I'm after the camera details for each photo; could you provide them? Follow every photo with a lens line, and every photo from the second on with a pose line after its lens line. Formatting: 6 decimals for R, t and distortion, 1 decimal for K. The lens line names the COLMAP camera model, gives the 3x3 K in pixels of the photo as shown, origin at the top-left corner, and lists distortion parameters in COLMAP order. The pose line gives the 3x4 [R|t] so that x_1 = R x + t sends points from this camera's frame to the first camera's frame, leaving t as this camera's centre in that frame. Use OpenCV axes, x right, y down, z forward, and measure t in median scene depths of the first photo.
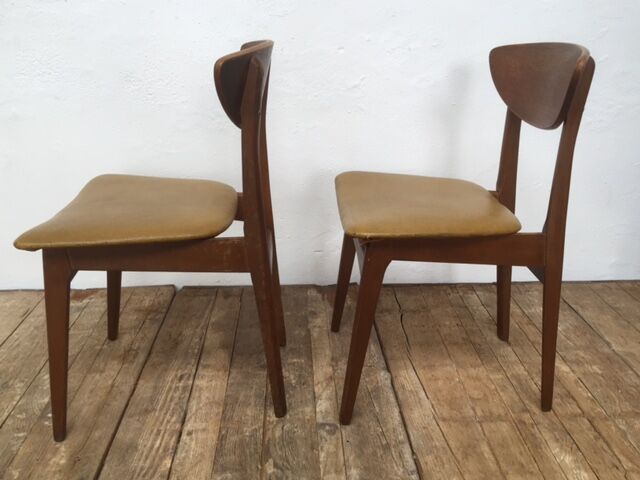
lens RADIAL K [[571.4, 0, 323.0], [0, 571.4, 238.2], [0, 0, 1]] dist [0.079307, -0.133693]
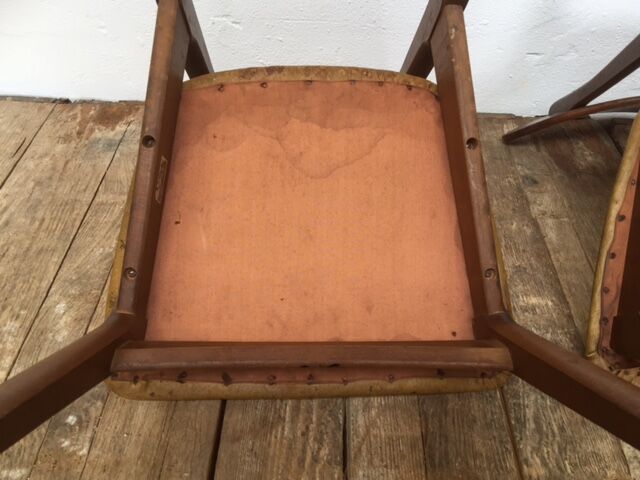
lens RADIAL K [[571.4, 0, 322.3], [0, 571.4, 237.2], [0, 0, 1]] dist [0.079307, -0.133693]
pose [[0.996608, 0.065688, -0.049576, -0.225962], [-0.040677, 0.916860, 0.397130, -0.035160], [0.071541, -0.393766, 0.916422, 0.574466]]
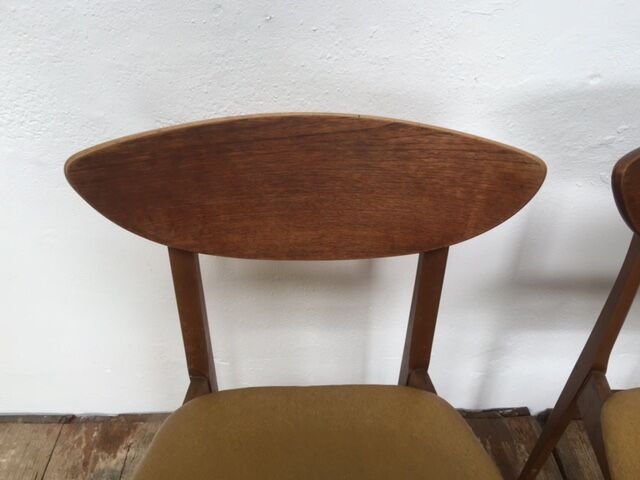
lens RADIAL K [[571.4, 0, 323.0], [0, 571.4, 238.0], [0, 0, 1]] dist [0.079307, -0.133693]
pose [[0.999720, 0.016104, -0.017341, -0.227674], [-0.010873, 0.963404, 0.267834, -0.387655], [0.021019, -0.267570, 0.963309, 0.571206]]
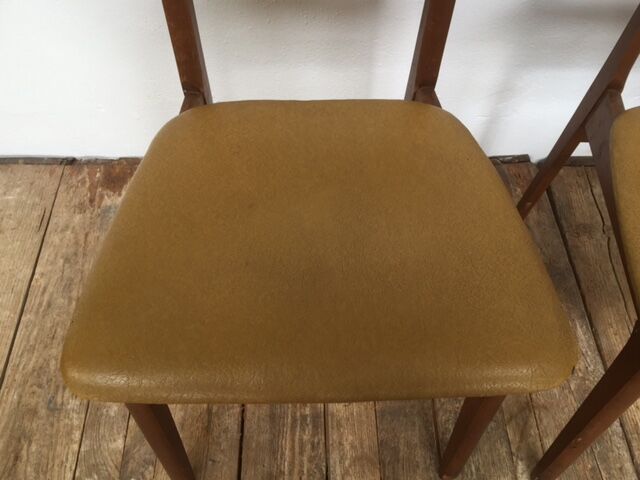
lens RADIAL K [[571.4, 0, 322.7], [0, 571.4, 235.5], [0, 0, 1]] dist [0.079307, -0.133693]
pose [[0.999501, 0.029715, -0.010724, -0.226786], [-0.017816, 0.810551, 0.585397, -0.312427], [0.026088, -0.584913, 0.810676, 0.566062]]
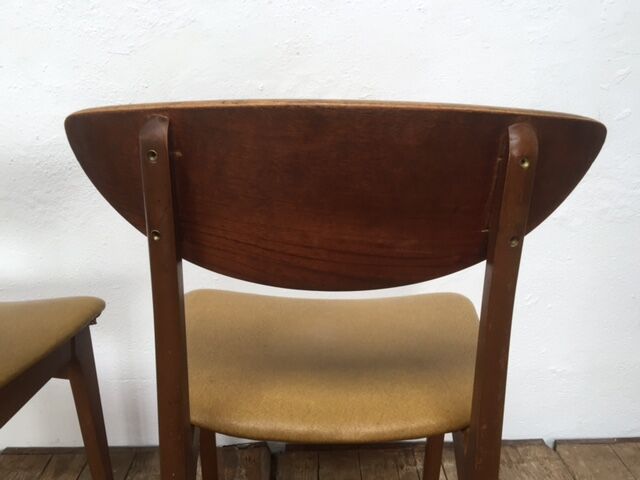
lens RADIAL K [[571.4, 0, 325.8], [0, 571.4, 245.0], [0, 0, 1]] dist [0.079307, -0.133693]
pose [[0.999760, -0.001353, -0.021875, 0.198132], [-0.000540, 0.996267, -0.086327, -0.129926], [0.021910, 0.086318, 0.996027, 0.428515]]
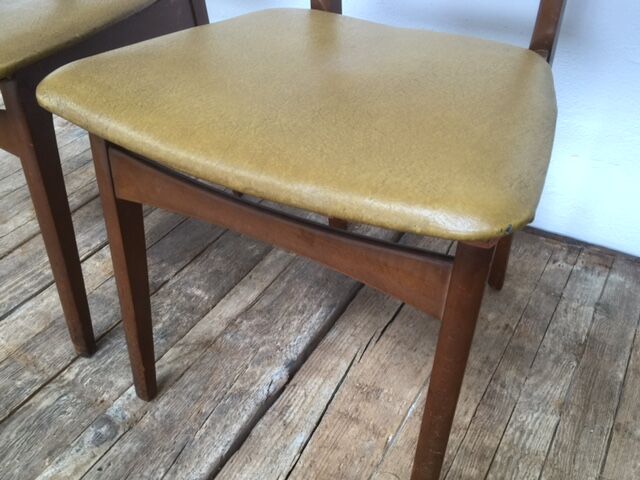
lens RADIAL K [[571.4, 0, 325.4], [0, 571.4, 240.7], [0, 0, 1]] dist [0.079307, -0.133693]
pose [[0.834246, 0.315699, -0.452071, 0.372800], [-0.165677, 0.925504, 0.340578, -0.095263], [0.525913, -0.209228, 0.824402, 0.579989]]
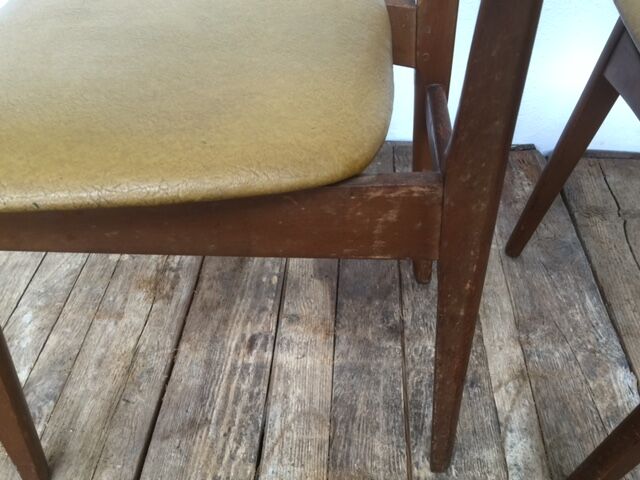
lens RADIAL K [[571.4, 0, 319.9], [0, 571.4, 245.6], [0, 0, 1]] dist [0.079307, -0.133693]
pose [[0.992801, 0.085726, -0.083655, -0.141875], [-0.045222, 0.914984, 0.400948, -0.078316], [0.110914, -0.394279, 0.912273, 0.533031]]
